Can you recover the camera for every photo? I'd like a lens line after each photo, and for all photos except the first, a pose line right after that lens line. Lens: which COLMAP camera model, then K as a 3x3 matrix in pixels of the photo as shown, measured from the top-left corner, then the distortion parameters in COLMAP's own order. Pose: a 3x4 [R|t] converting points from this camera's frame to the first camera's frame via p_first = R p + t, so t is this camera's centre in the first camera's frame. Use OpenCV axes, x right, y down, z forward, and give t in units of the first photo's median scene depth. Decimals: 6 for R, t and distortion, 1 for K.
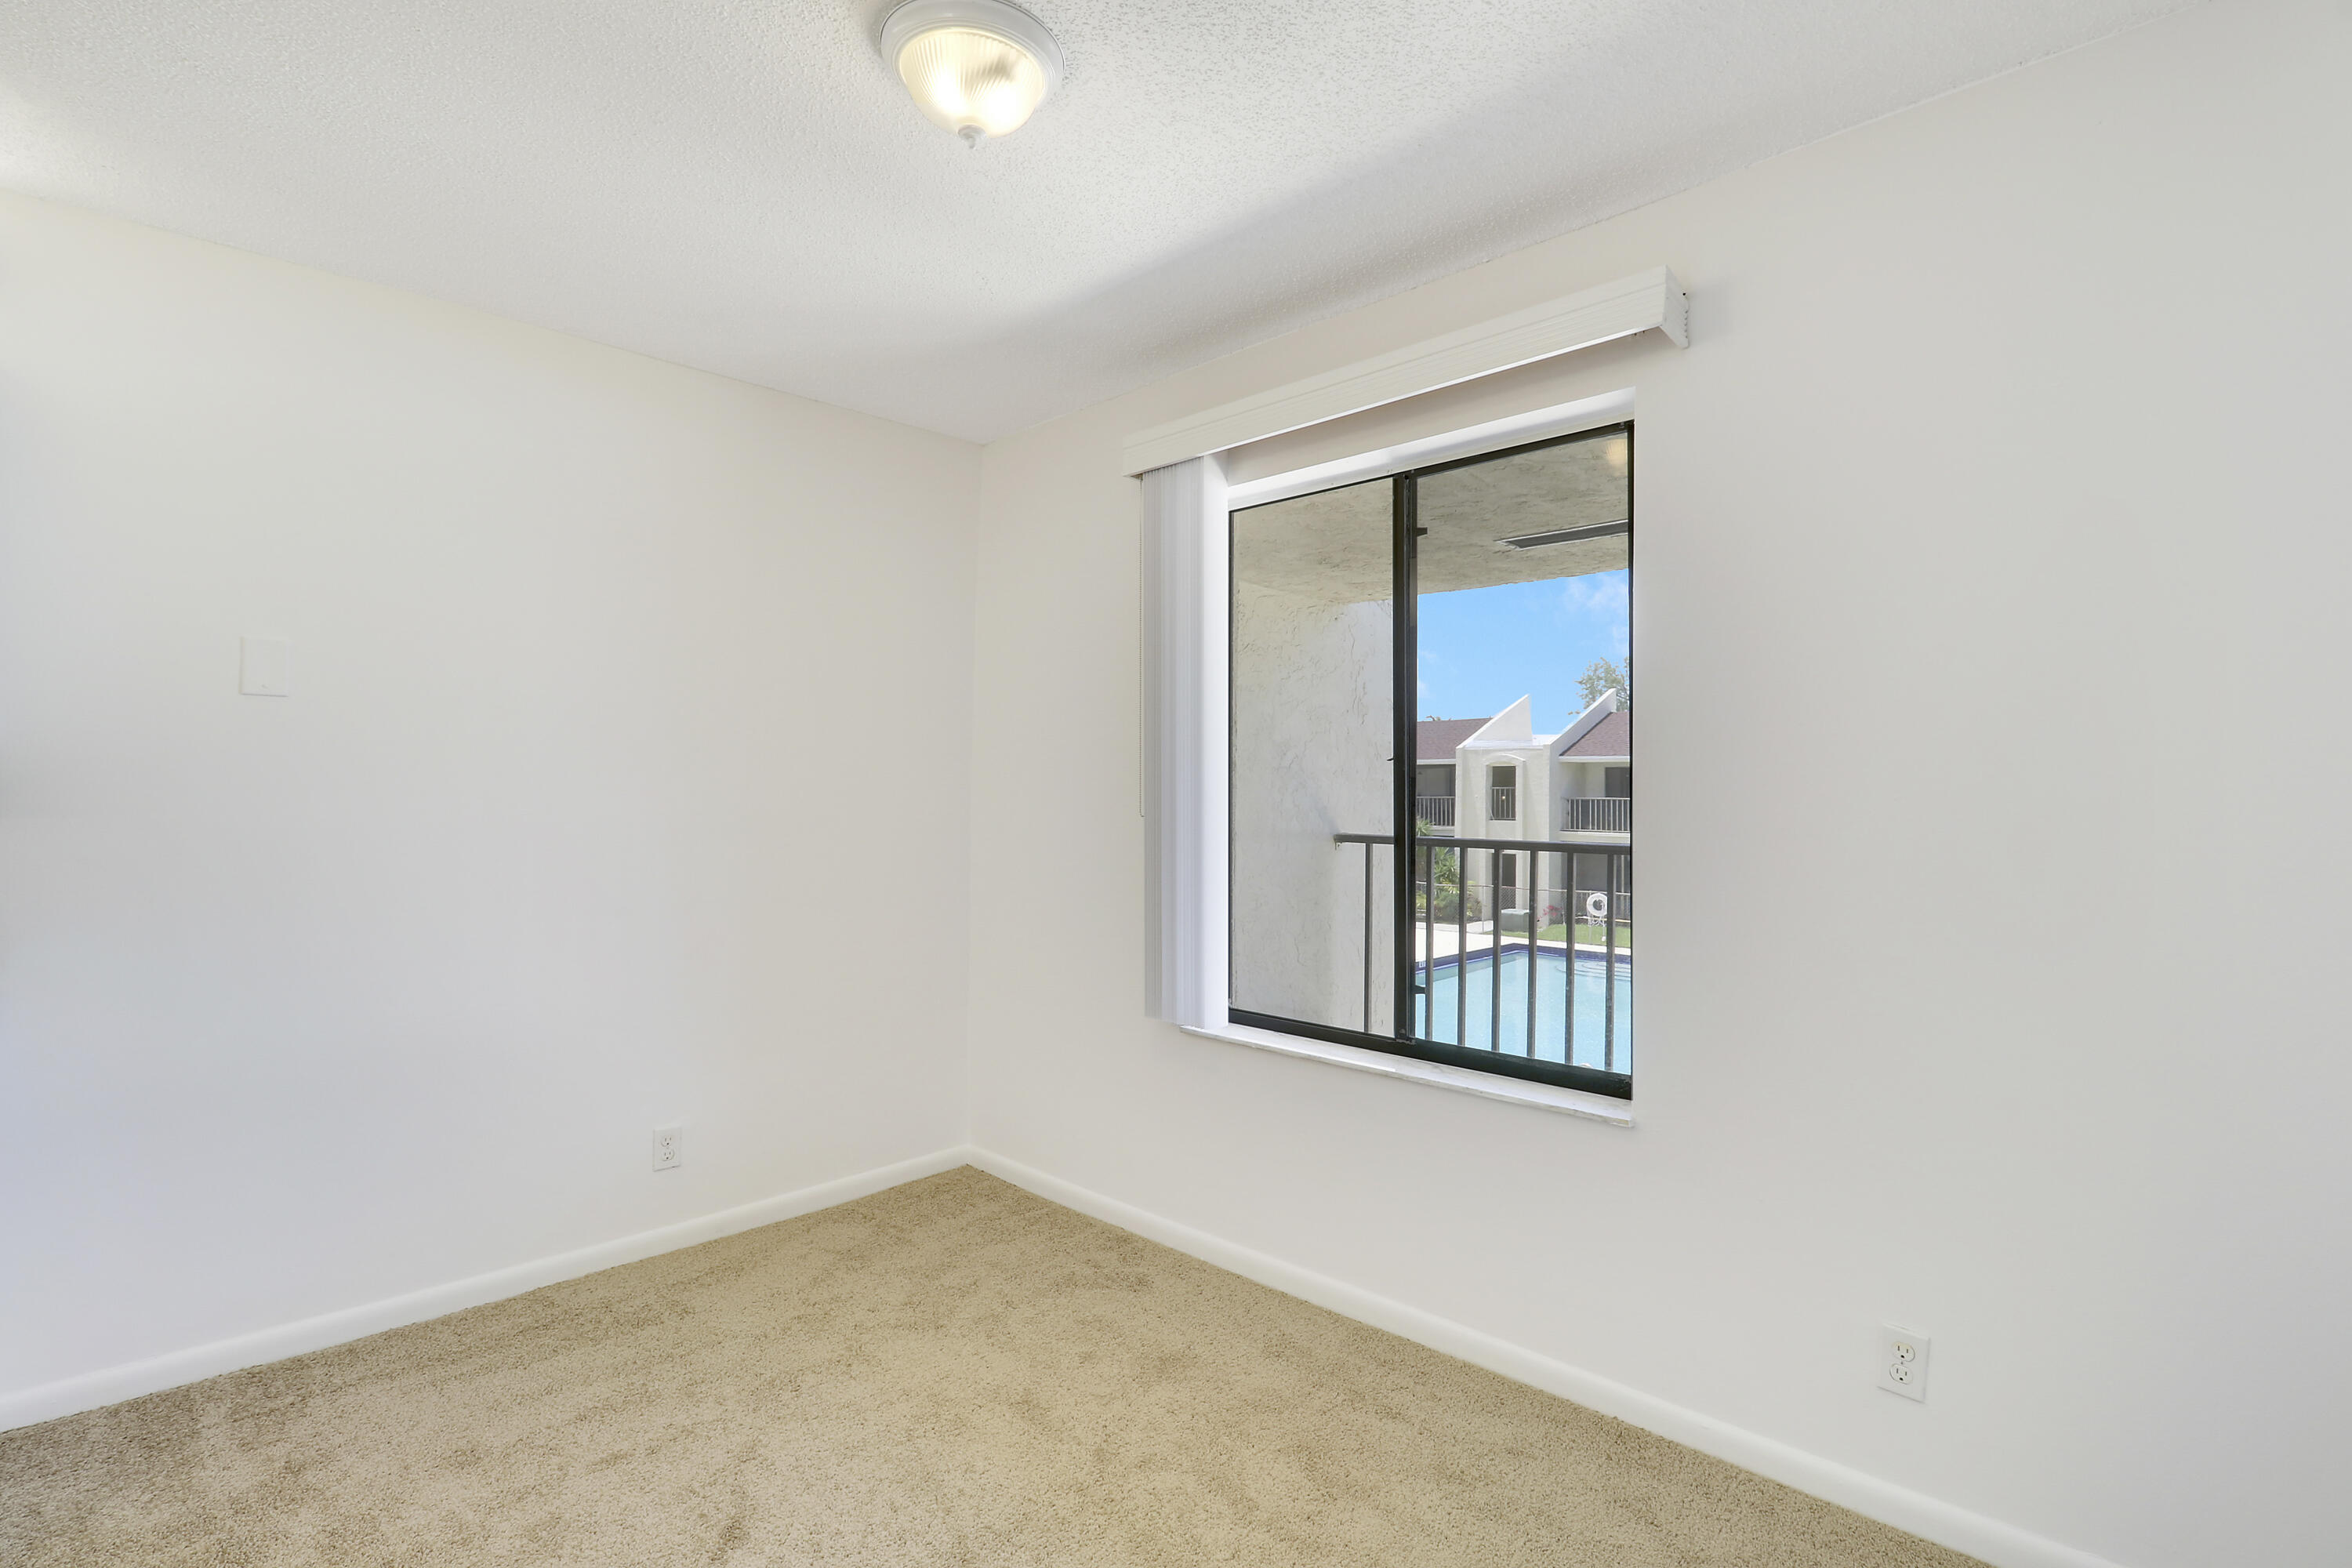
lens RADIAL K [[1138.5, 0, 1202.7], [0, 1138.5, 782.1], [0, 0, 1]] dist [0.001615, -0.008136]
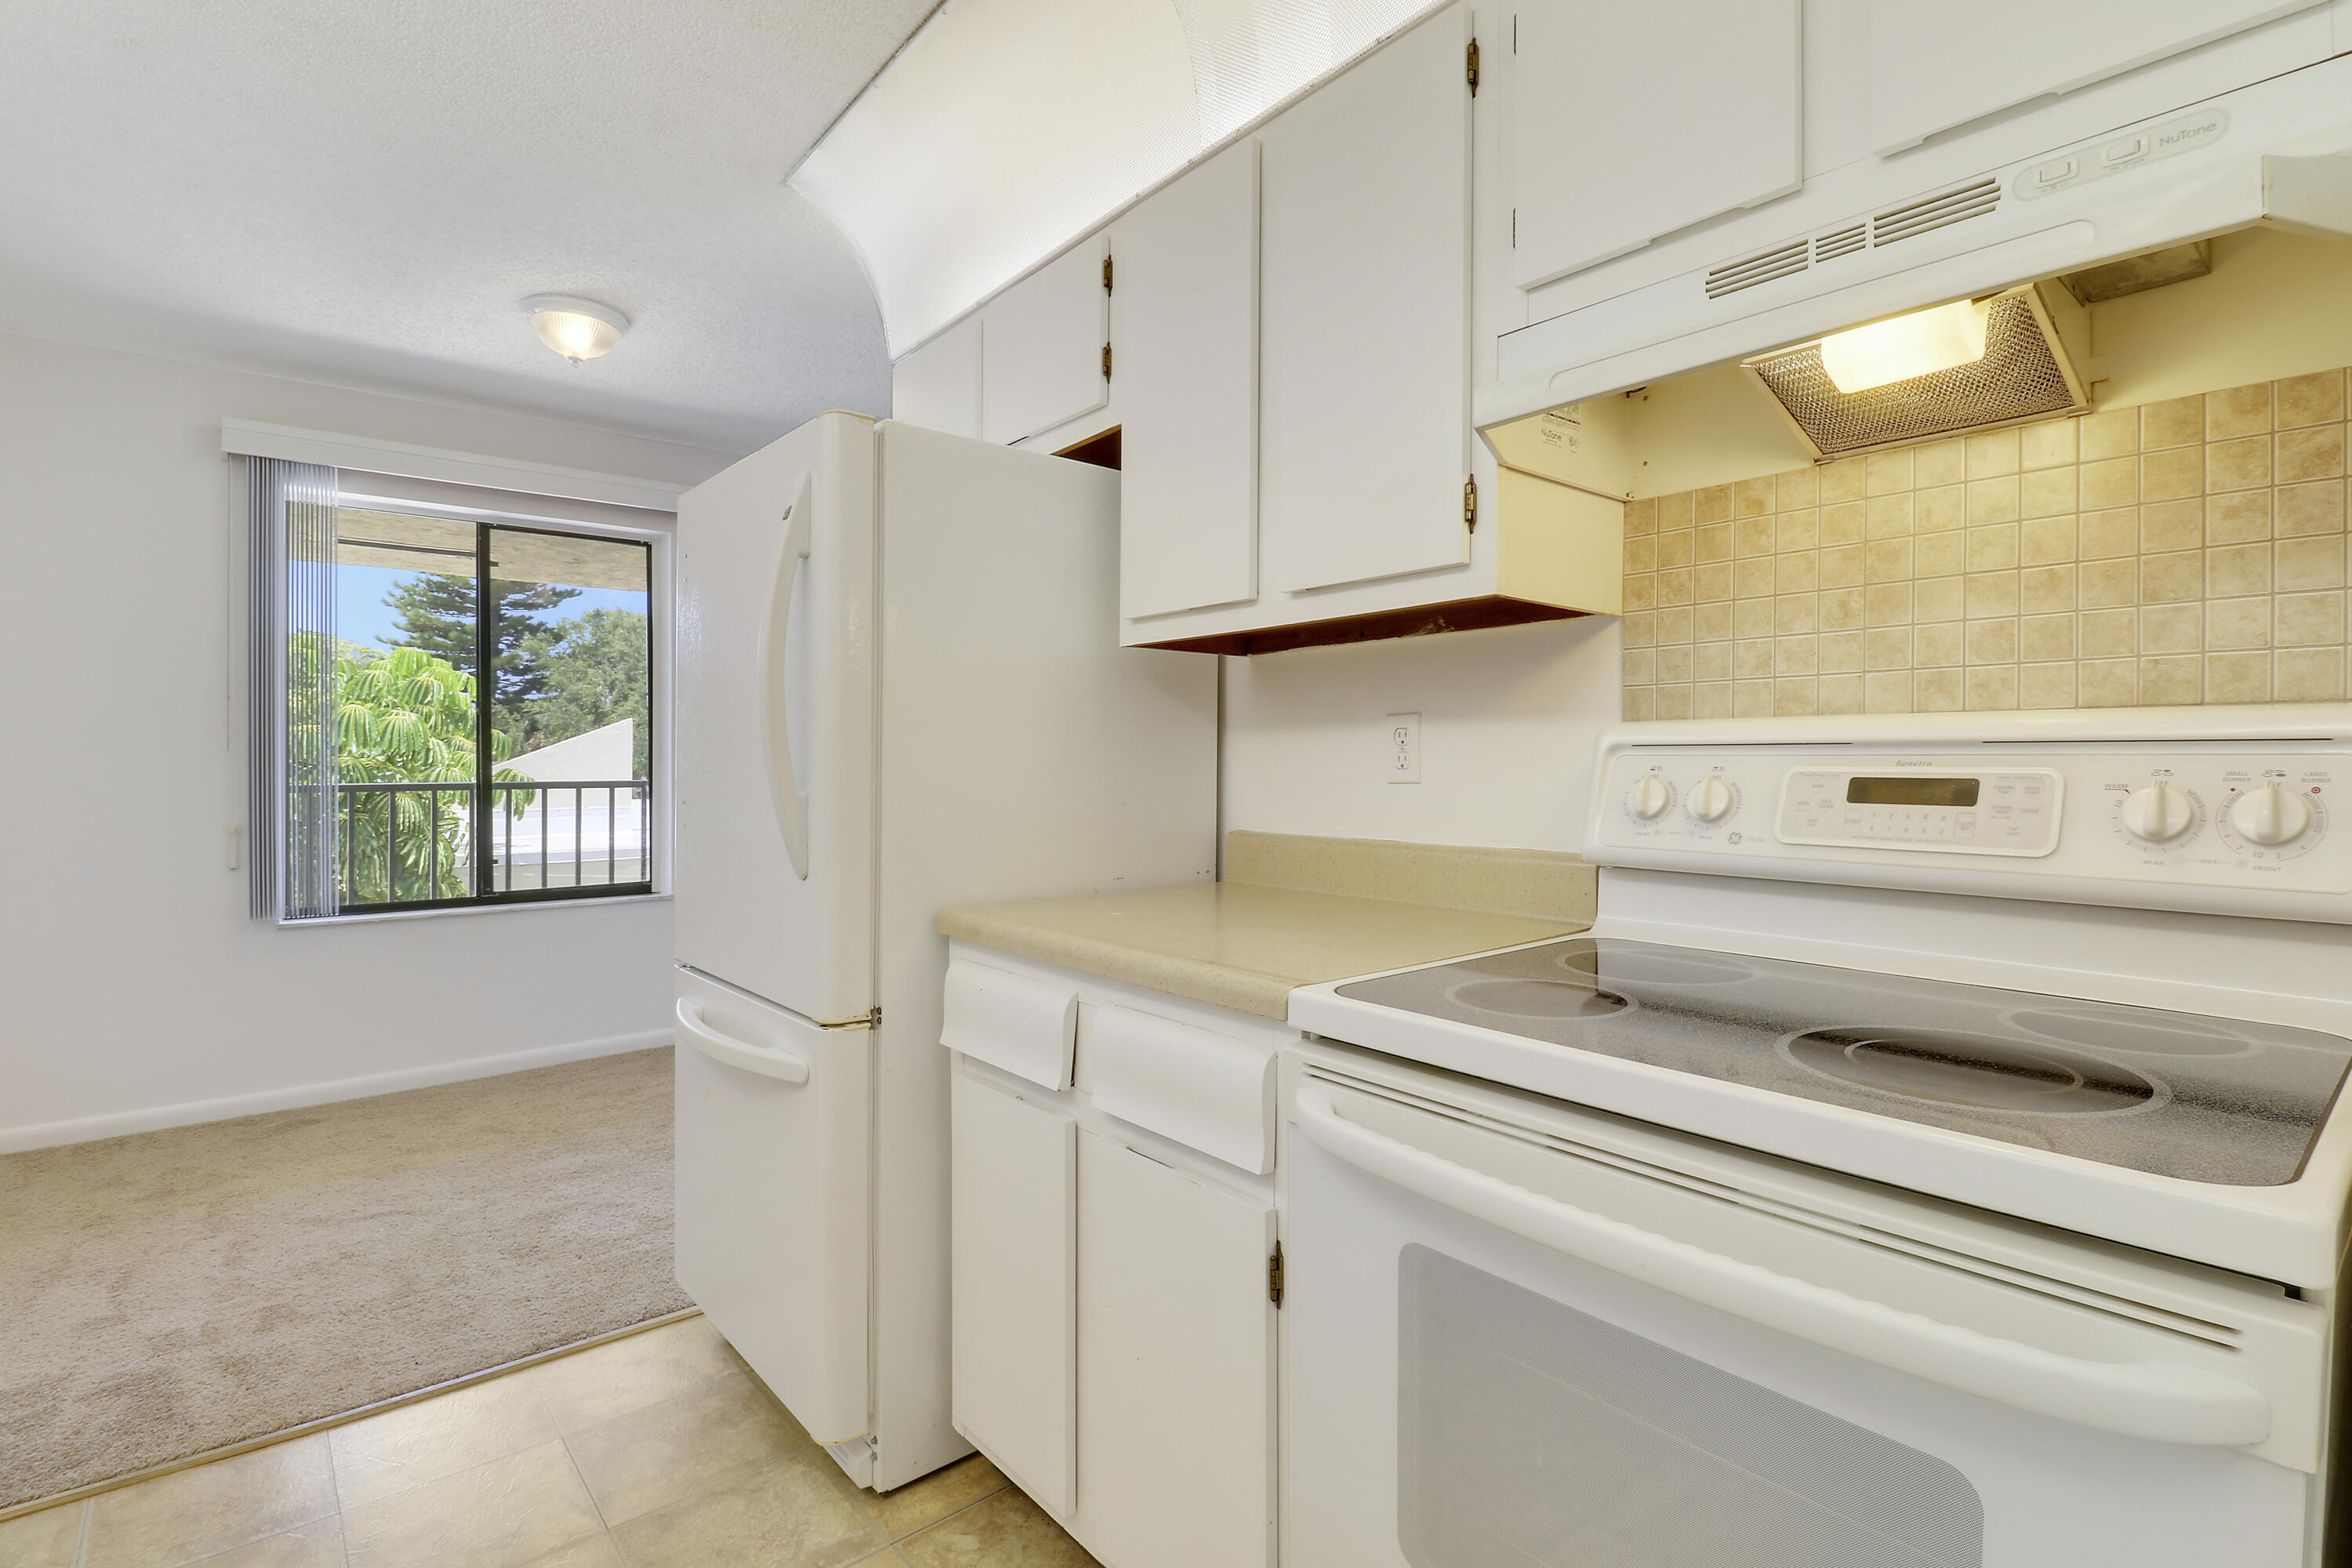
lens RADIAL K [[1138.5, 0, 1175.3], [0, 1138.5, 764.6], [0, 0, 1]] dist [0.001615, -0.008136]
pose [[0.134446, -0.005485, 0.990906, -1.215720], [0.003547, 0.999981, 0.005054, 0.046161], [-0.990915, 0.002835, 0.134463, -0.125787]]
